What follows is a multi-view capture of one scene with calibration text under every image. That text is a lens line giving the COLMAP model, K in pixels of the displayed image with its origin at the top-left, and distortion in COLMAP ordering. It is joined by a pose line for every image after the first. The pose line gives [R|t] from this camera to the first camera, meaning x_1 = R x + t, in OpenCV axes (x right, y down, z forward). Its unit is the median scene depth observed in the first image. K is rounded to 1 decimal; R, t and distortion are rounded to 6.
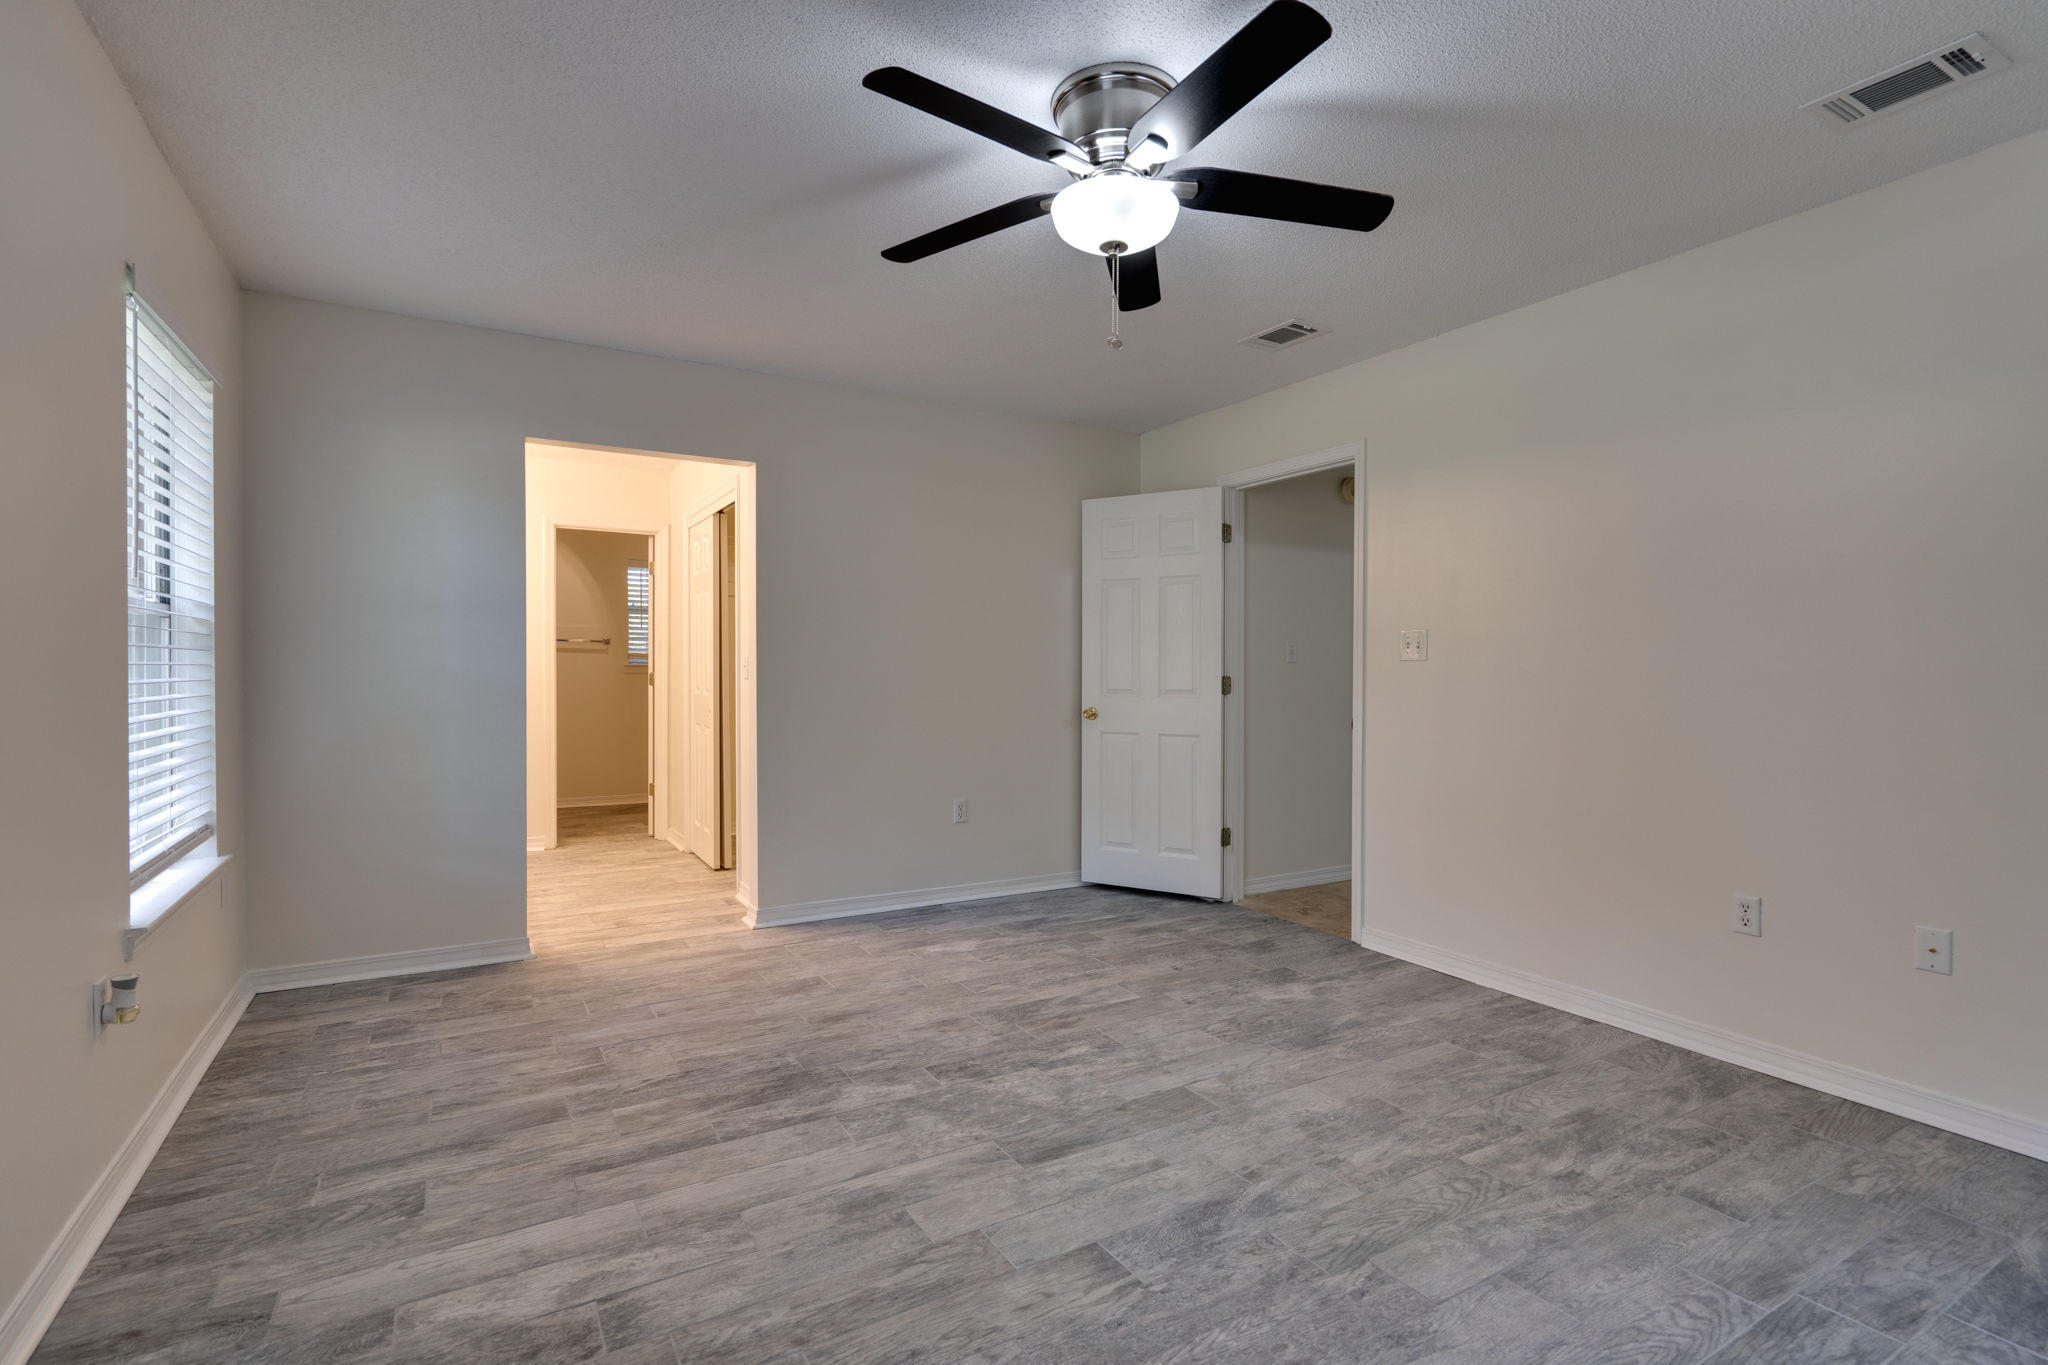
lens RADIAL K [[944.3, 0, 1023.0], [0, 944.3, 677.8], [0, 0, 1]] dist [0.003646, -0.000144]
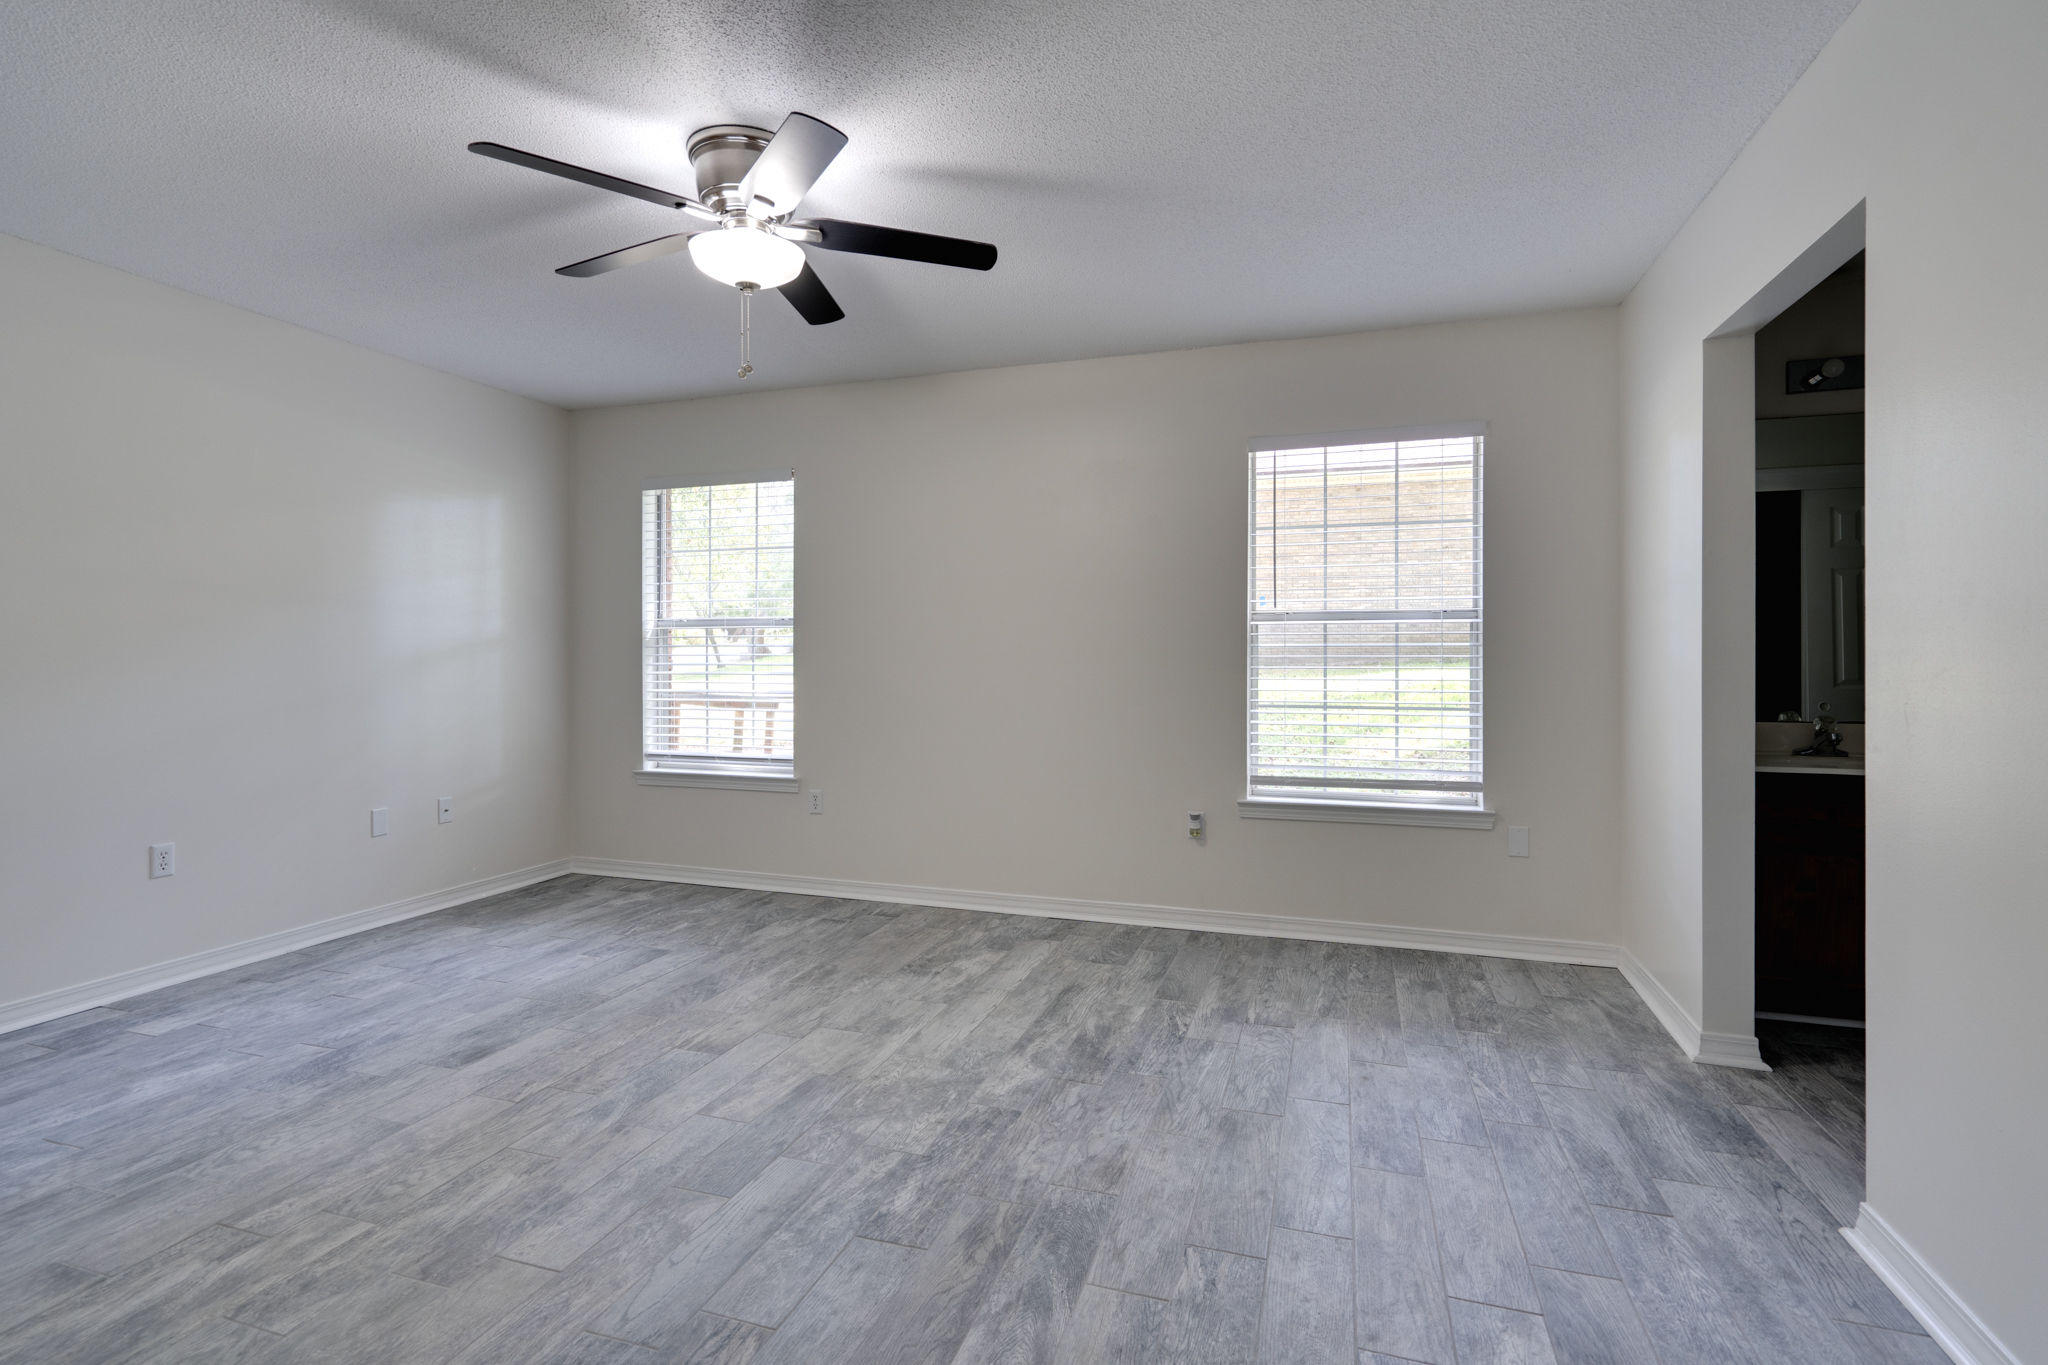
lens RADIAL K [[944.3, 0, 1026.8], [0, 944.3, 669.6], [0, 0, 1]] dist [0.003646, -0.000144]
pose [[-0.743882, 0.003975, -0.668300, 0.545403], [-0.008133, 0.999854, 0.015000, -0.016815], [0.668262, 0.016594, -0.743741, 1.867858]]
